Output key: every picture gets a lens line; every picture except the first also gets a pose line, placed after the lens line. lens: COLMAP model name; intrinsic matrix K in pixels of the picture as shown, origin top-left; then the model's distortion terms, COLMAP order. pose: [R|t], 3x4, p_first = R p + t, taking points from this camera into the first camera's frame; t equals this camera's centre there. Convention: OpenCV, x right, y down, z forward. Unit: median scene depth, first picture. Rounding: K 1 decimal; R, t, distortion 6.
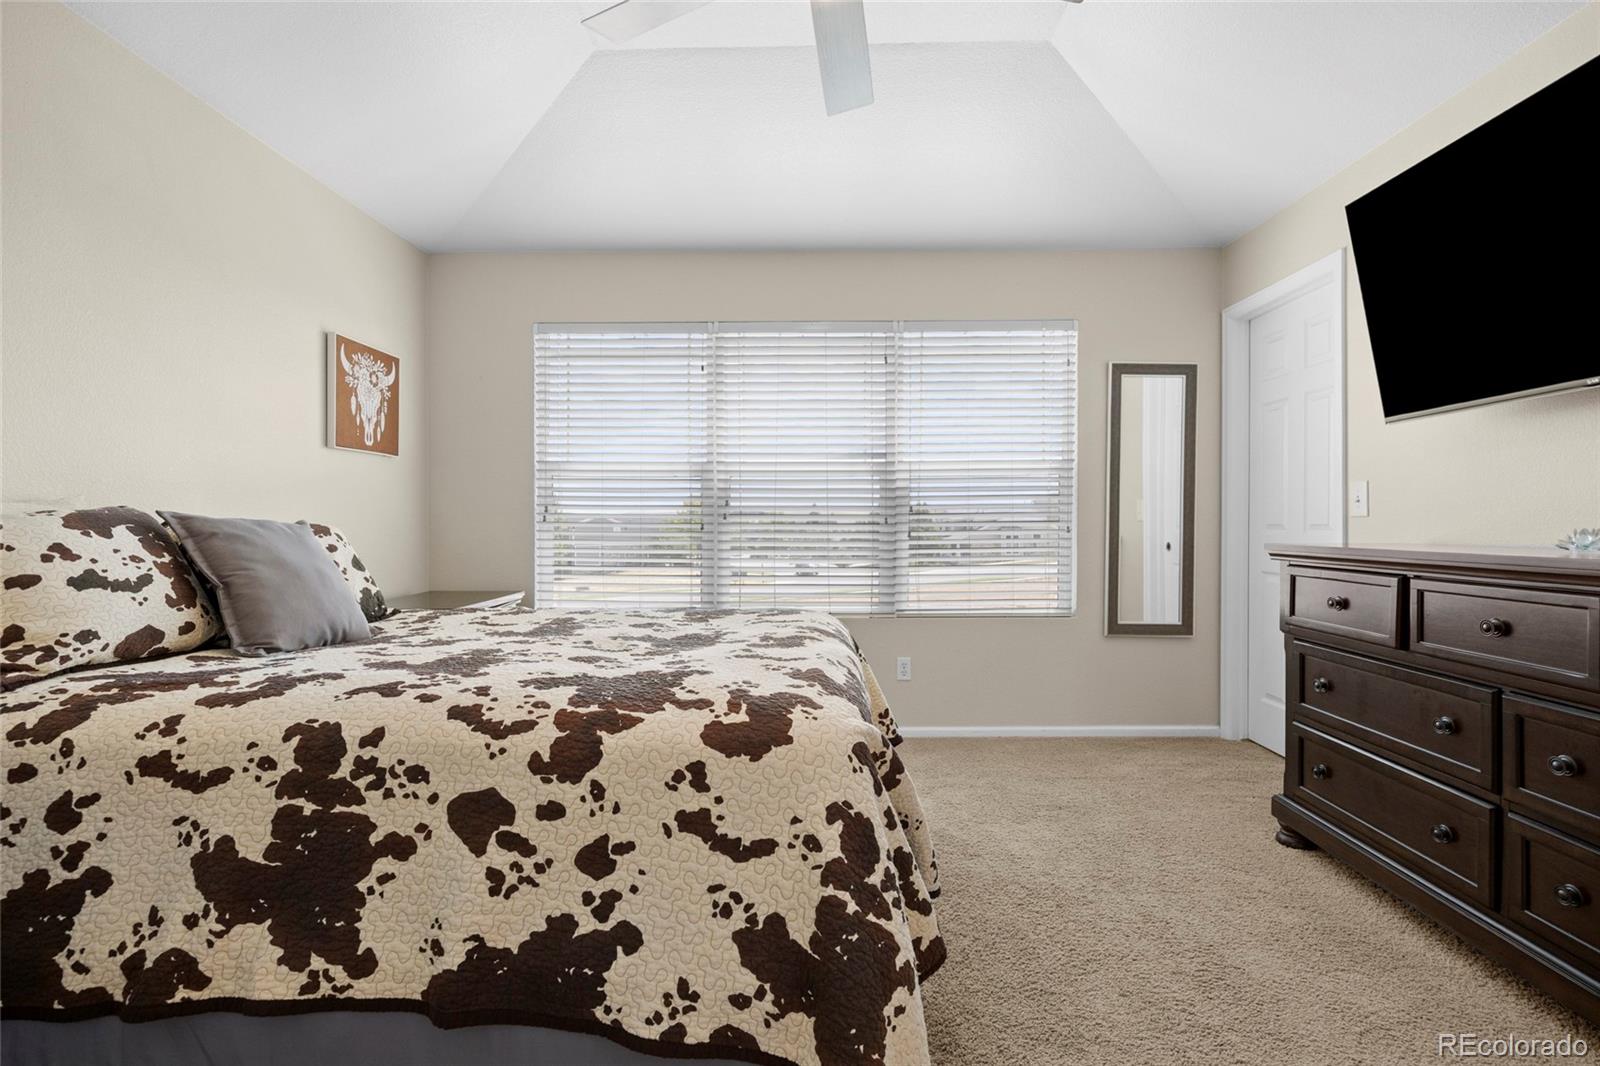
lens RADIAL K [[734.9, 0, 802.7], [0, 734.9, 532.1], [0, 0, 1]] dist [-0.009005, 0.001602]
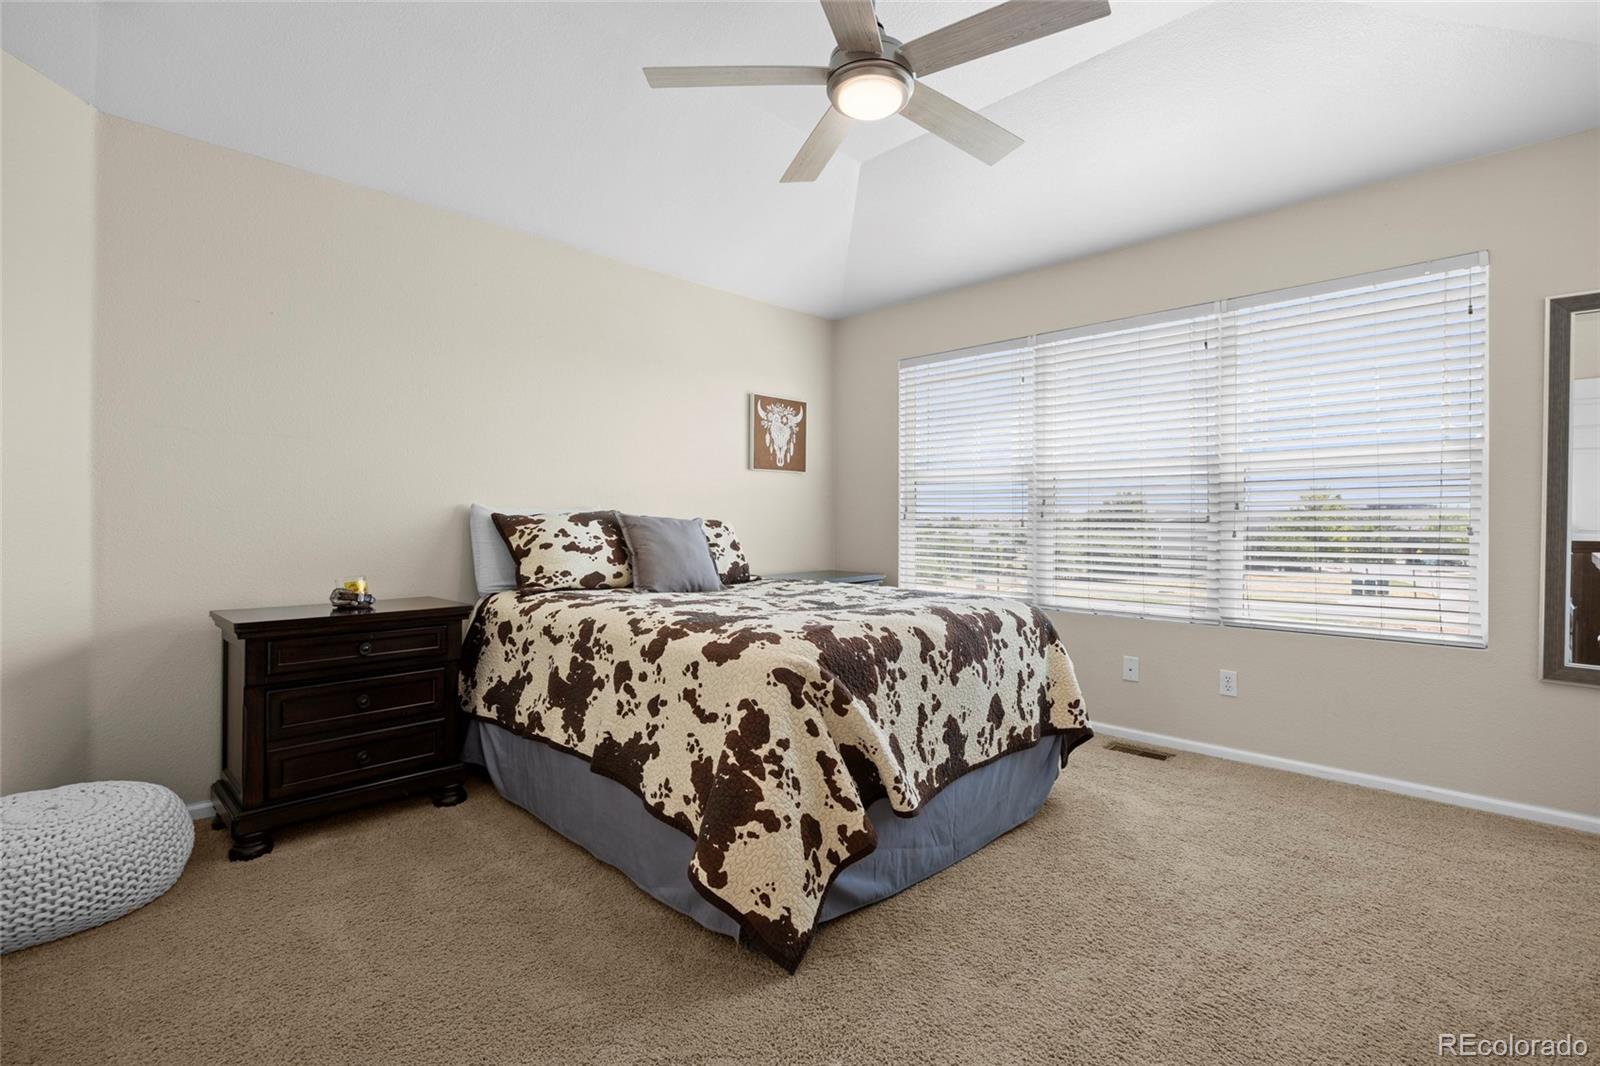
lens RADIAL K [[734.9, 0, 798.8], [0, 734.9, 524.2], [0, 0, 1]] dist [-0.009005, 0.001602]
pose [[0.717372, 0.007453, -0.696650, 1.177875], [-0.012552, 0.999919, -0.002228, -0.001704], [0.696577, 0.010343, 0.717407, -0.048325]]
